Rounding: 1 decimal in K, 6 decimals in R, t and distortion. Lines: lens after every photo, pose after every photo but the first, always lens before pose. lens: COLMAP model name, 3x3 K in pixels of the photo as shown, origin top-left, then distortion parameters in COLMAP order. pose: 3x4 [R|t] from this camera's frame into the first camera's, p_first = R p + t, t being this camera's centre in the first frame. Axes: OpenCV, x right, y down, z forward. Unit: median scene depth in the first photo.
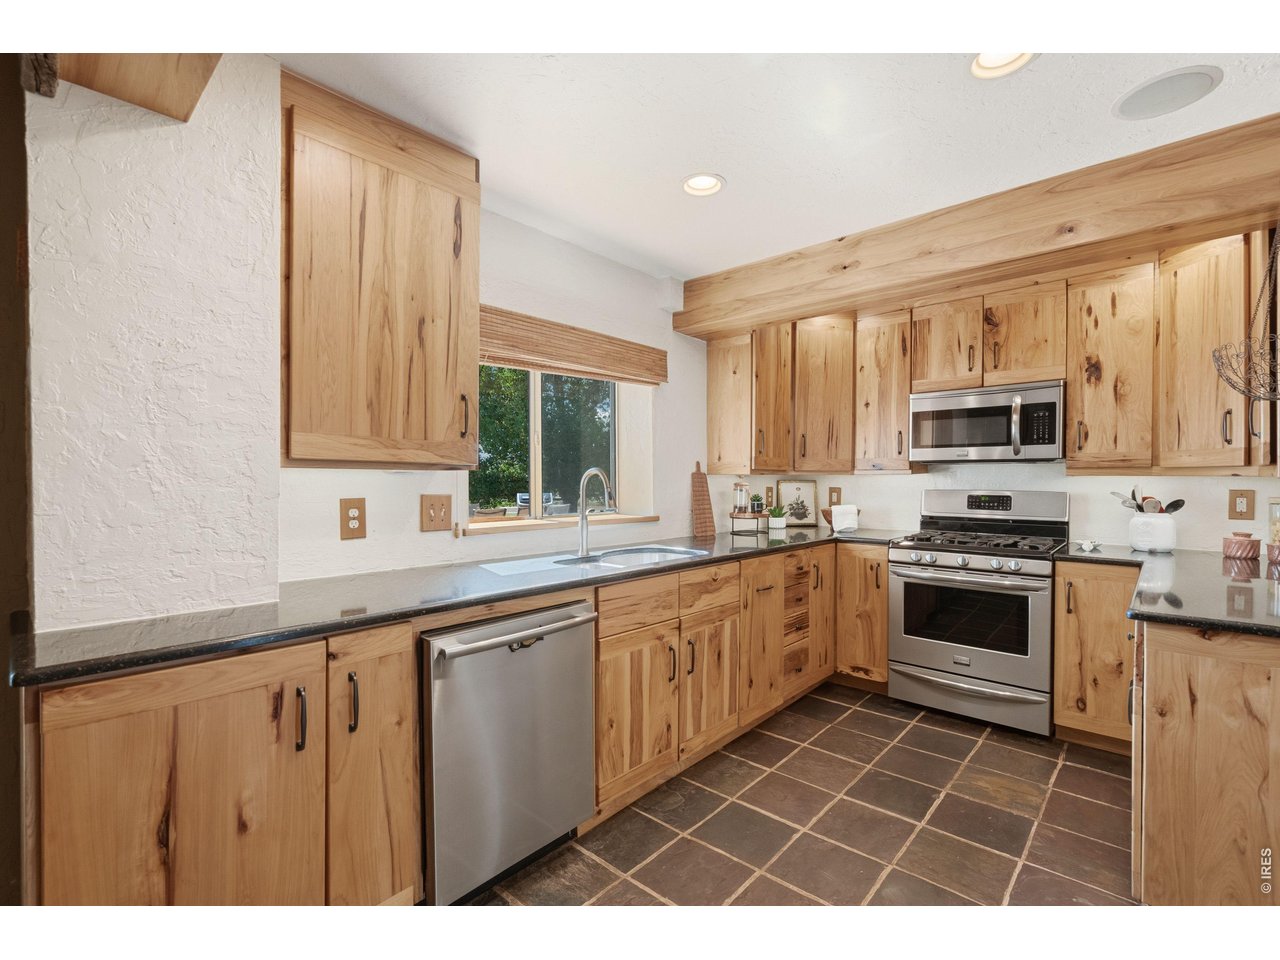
lens RADIAL K [[590.0, 0, 646.7], [0, 590.0, 484.2], [0, 0, 1]] dist [-0.000986, -0.000613]
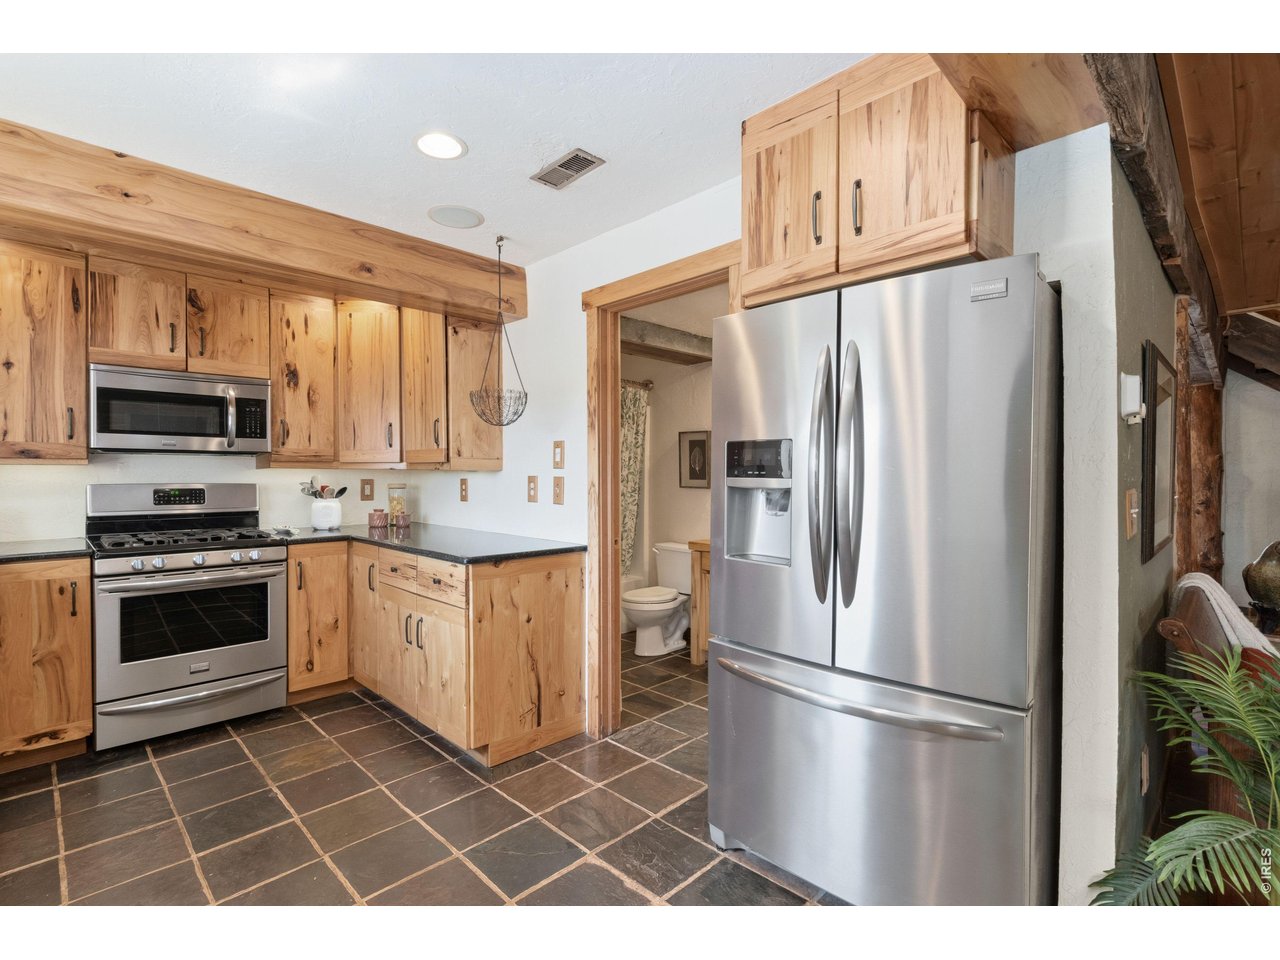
lens RADIAL K [[590.0, 0, 647.4], [0, 590.0, 475.9], [0, 0, 1]] dist [-0.000986, -0.000613]
pose [[0.046879, -0.005275, 0.998887, -0.349287], [0.008856, 0.999949, 0.004865, 0.000667], [-0.998861, 0.008618, 0.046924, 0.252284]]
